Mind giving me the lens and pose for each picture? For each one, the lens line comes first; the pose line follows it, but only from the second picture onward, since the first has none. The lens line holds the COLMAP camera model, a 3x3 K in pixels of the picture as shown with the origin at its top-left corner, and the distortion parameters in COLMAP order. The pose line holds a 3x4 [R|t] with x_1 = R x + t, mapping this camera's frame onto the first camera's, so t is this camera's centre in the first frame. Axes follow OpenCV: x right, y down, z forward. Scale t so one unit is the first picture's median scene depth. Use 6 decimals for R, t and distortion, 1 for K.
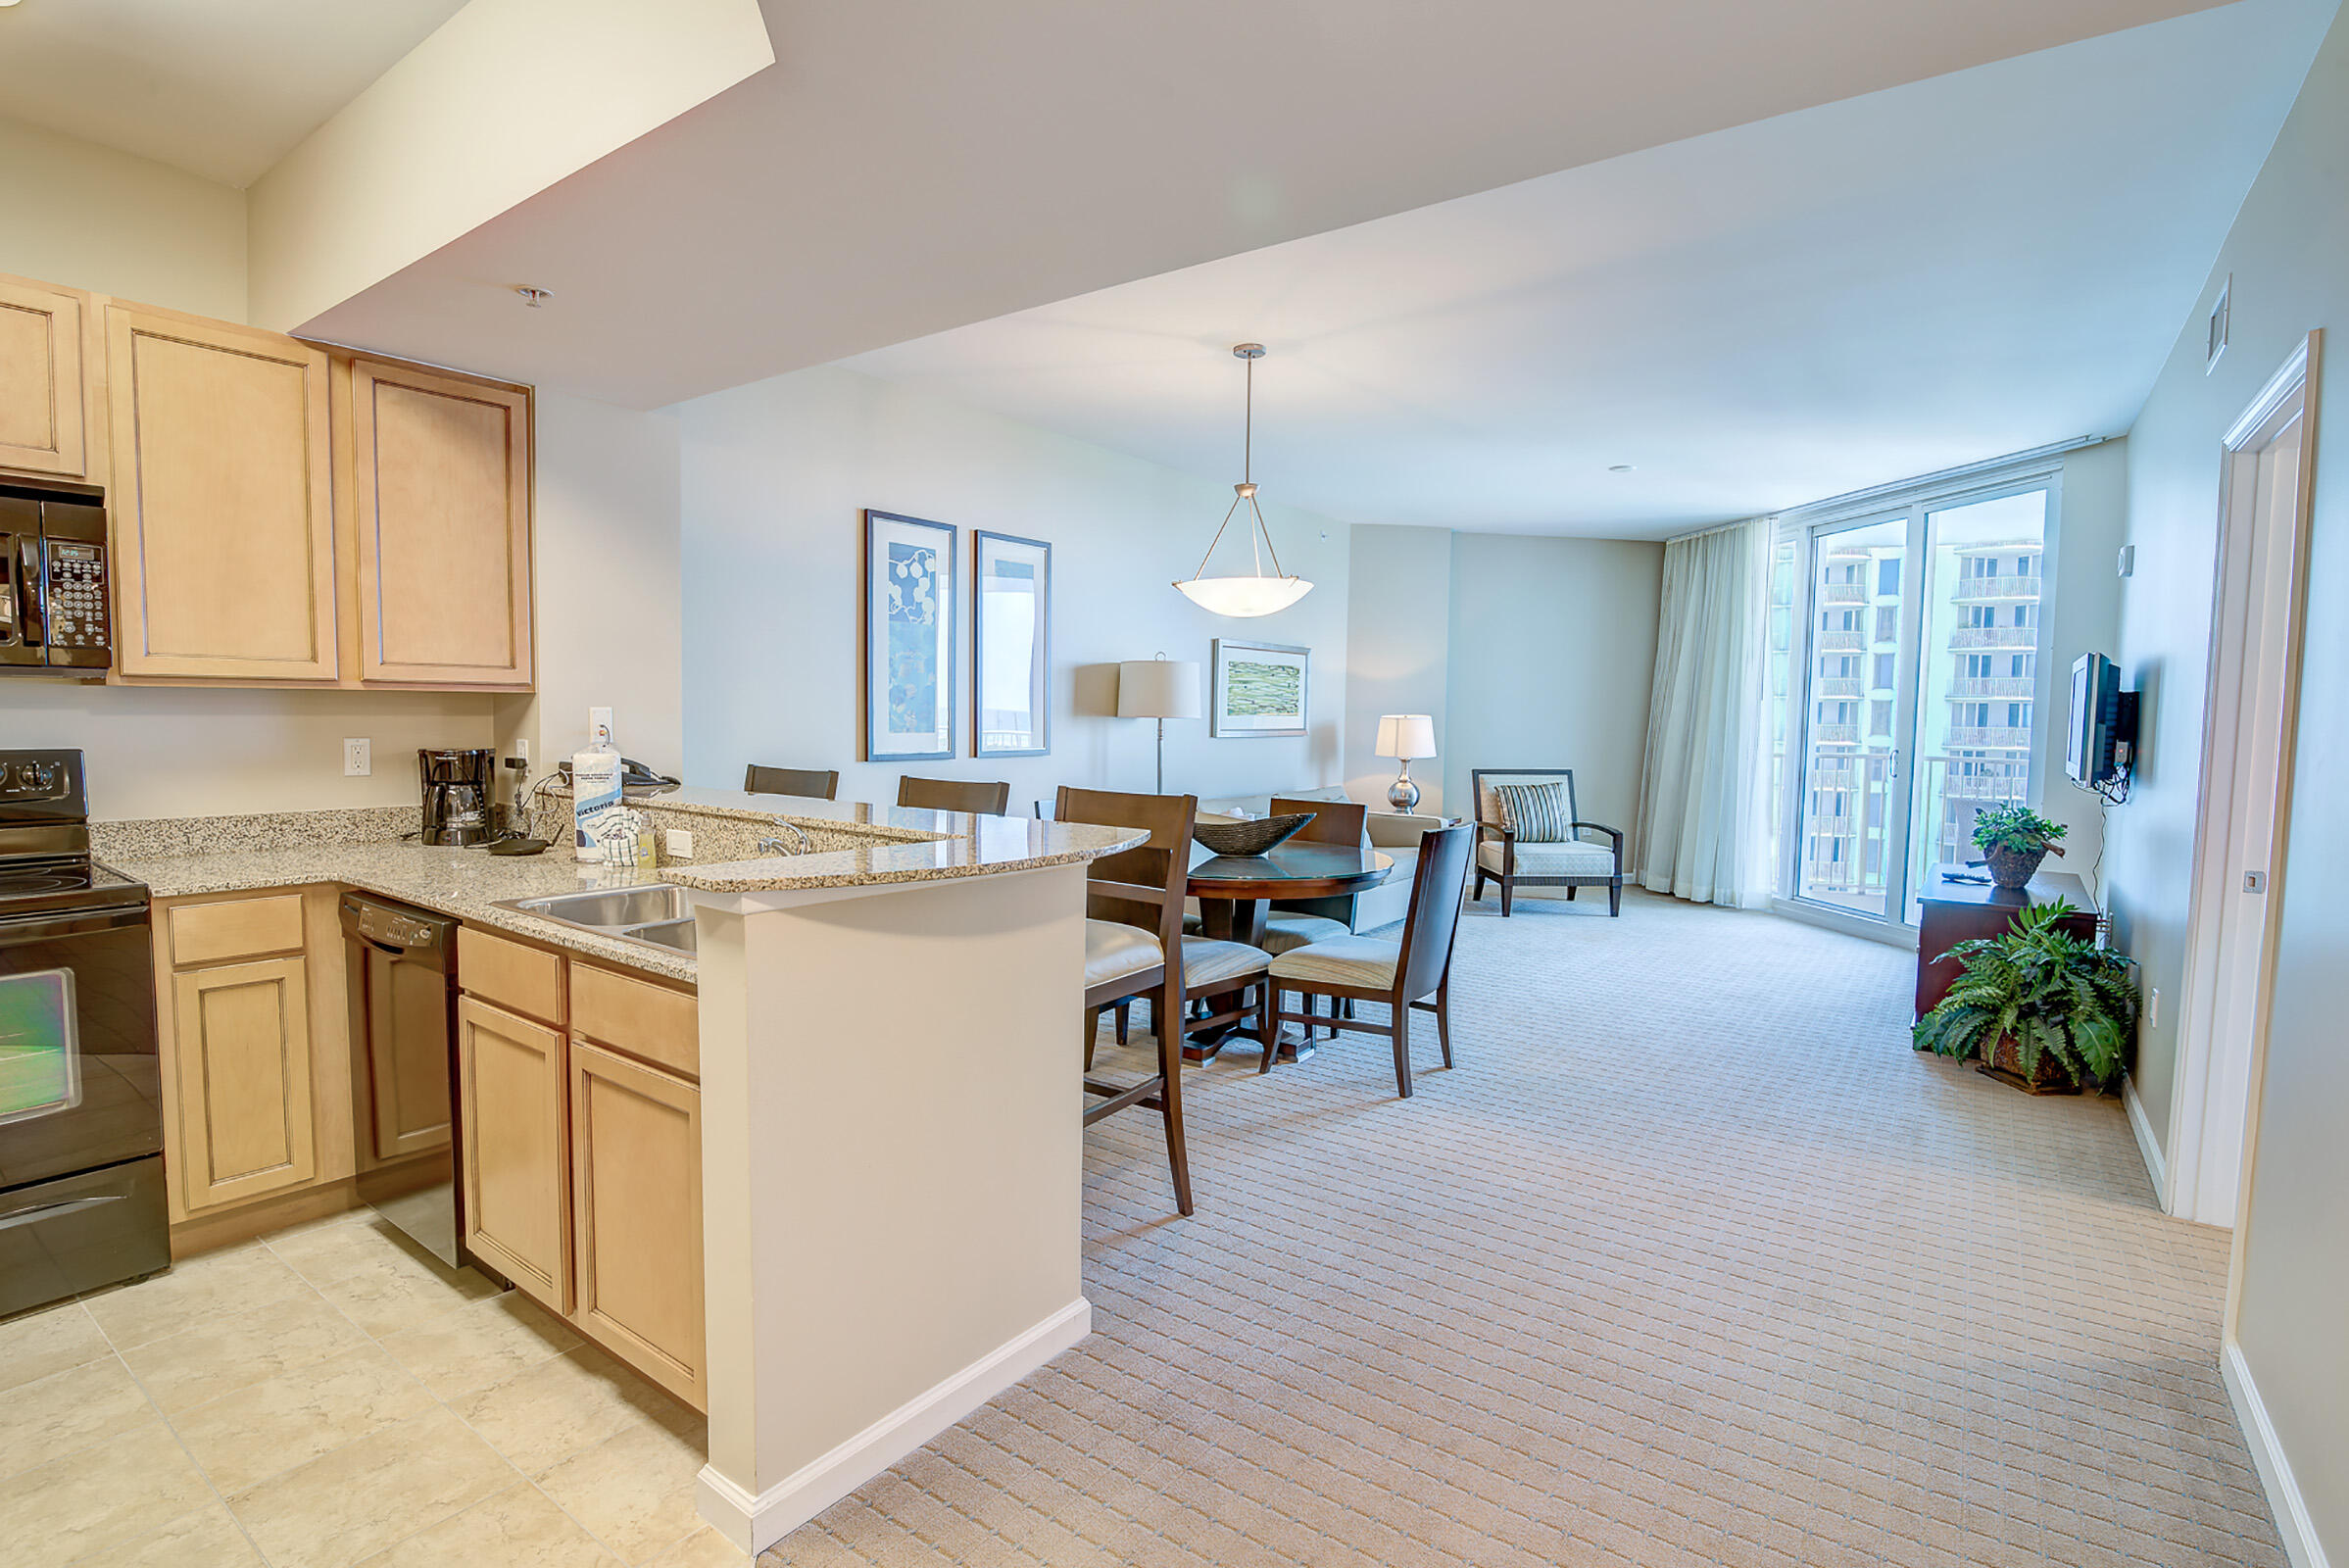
lens RADIAL K [[1157.0, 0, 1368.8], [0, 1157.0, 803.7], [0, 0, 1]] dist [-0.025775, 0.003205]
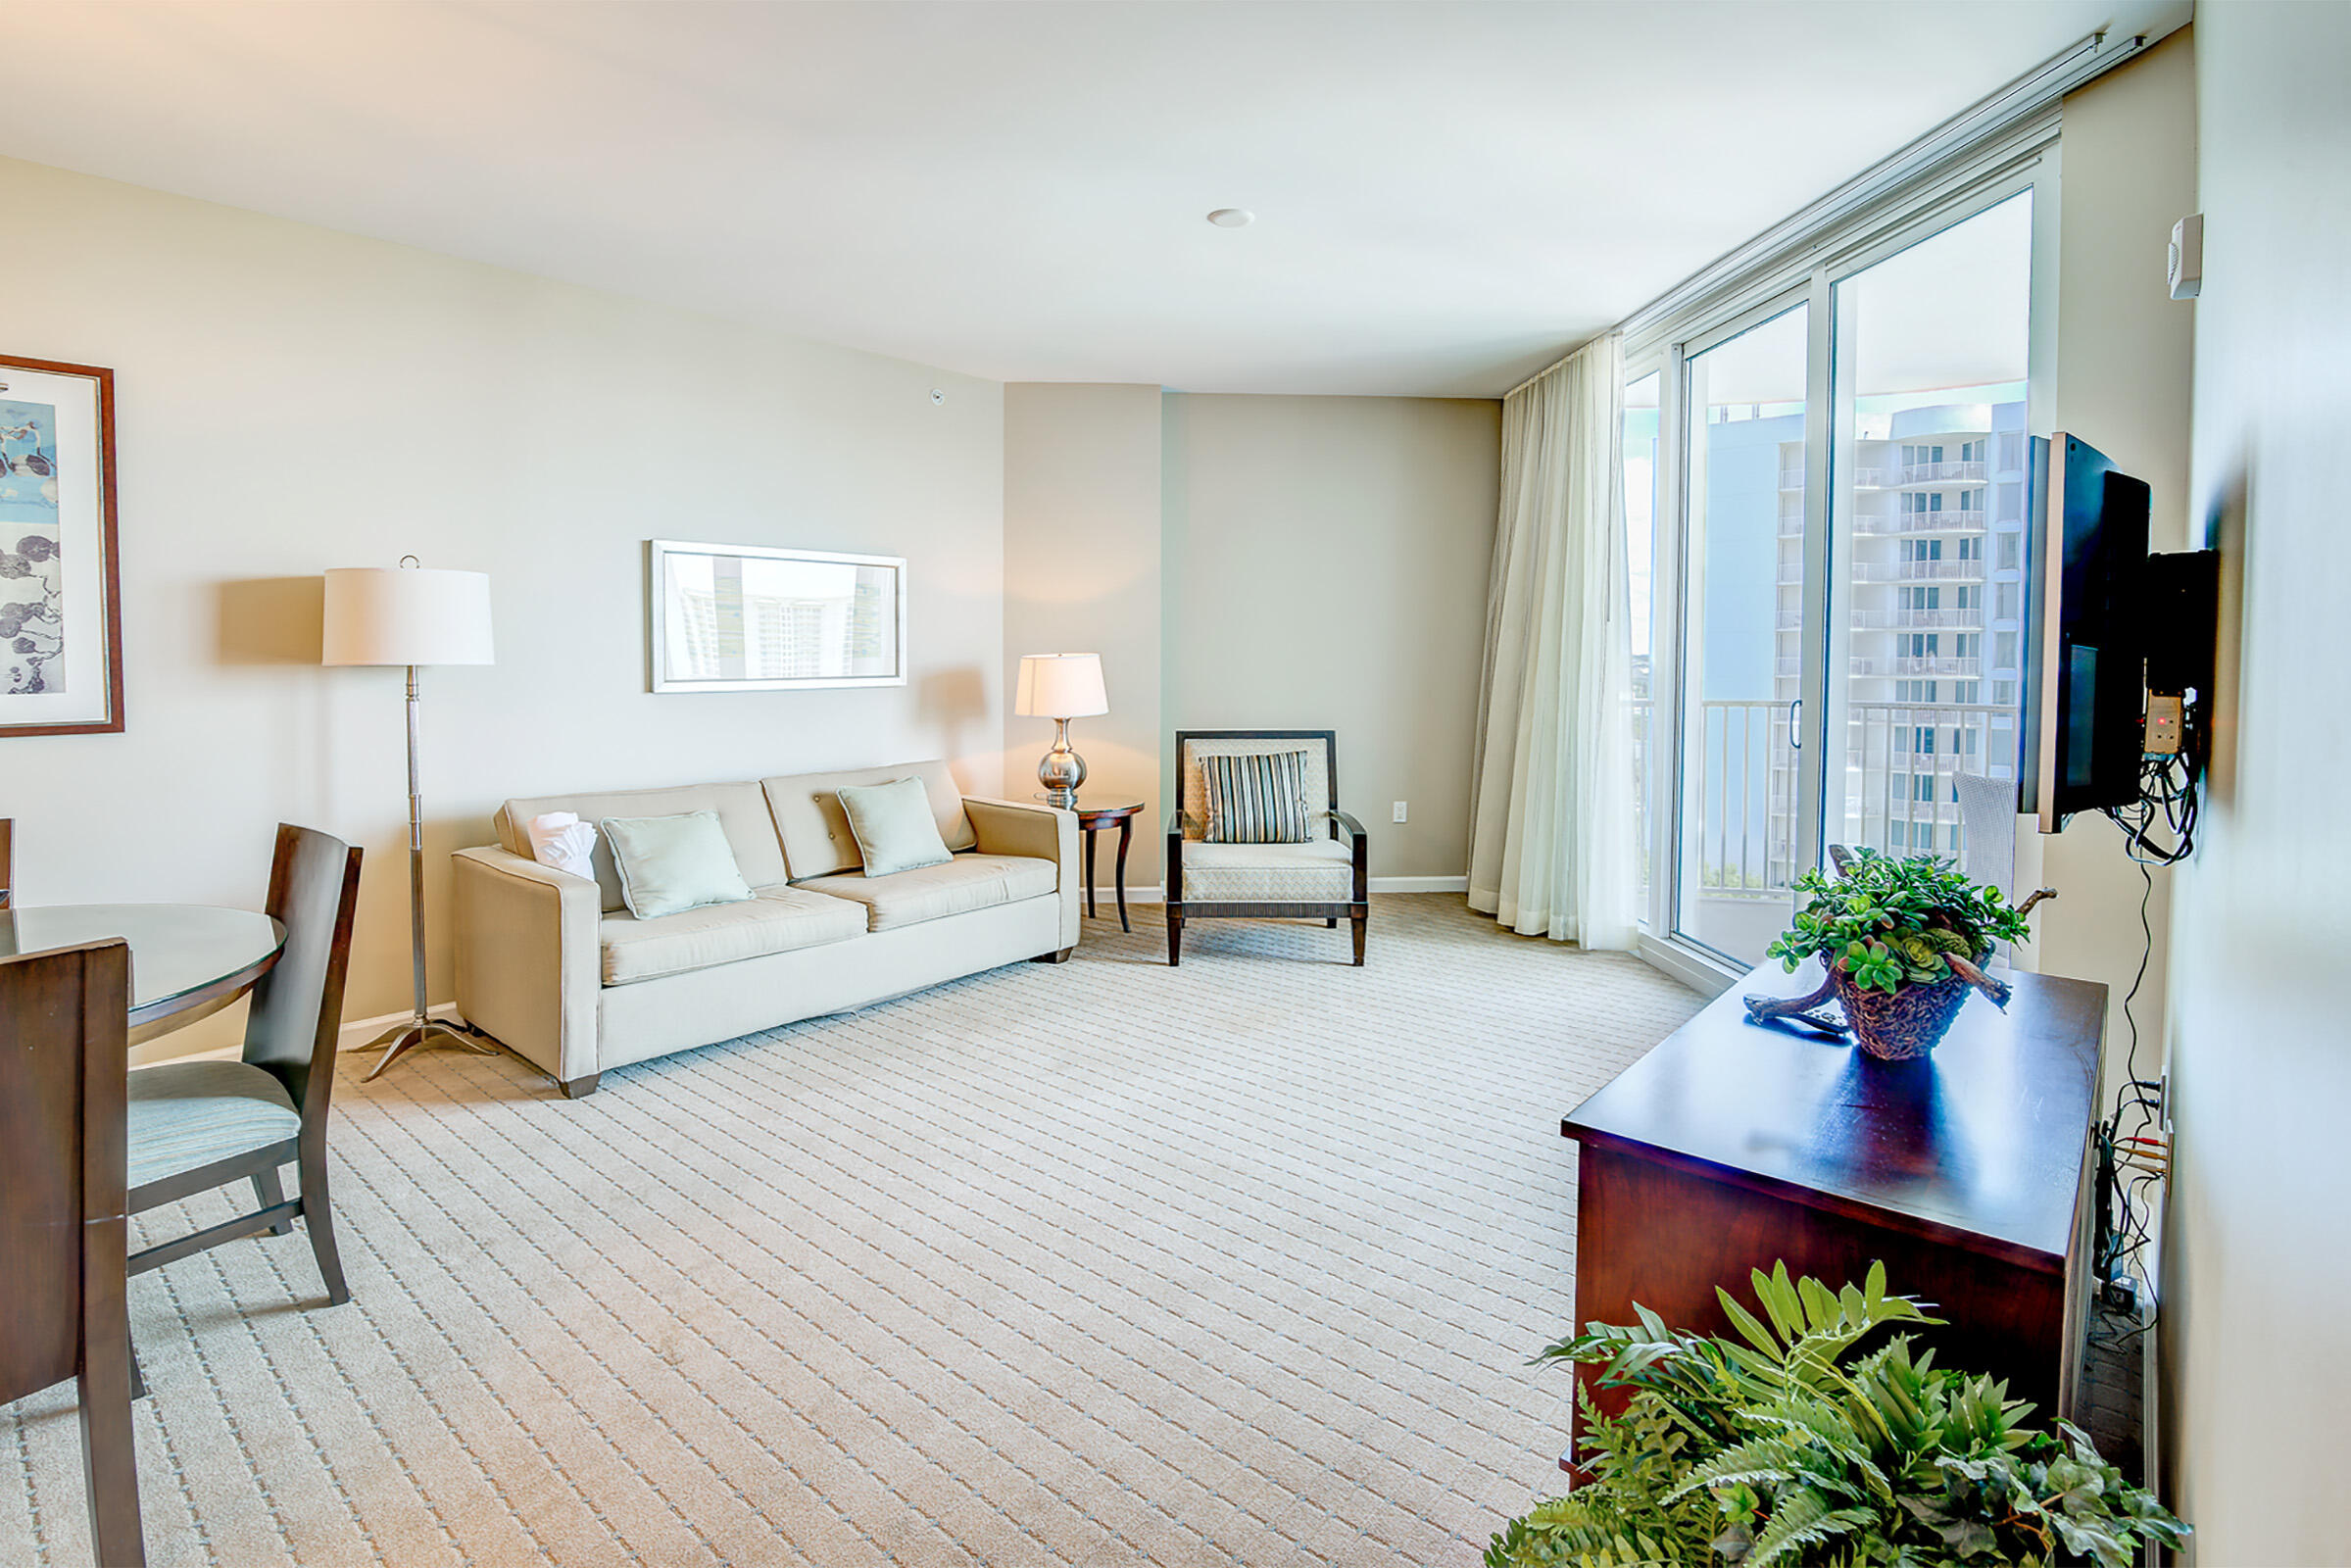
lens RADIAL K [[1137.2, 0, 1281.3], [0, 1137.2, 692.2], [0, 0, 1]] dist [-0.020577, 0.000200]
pose [[0.988625, -0.011134, -0.149986, 0.443445], [0.004403, 0.998971, -0.045135, -0.040246], [0.150334, 0.043961, 0.987657, 0.620694]]
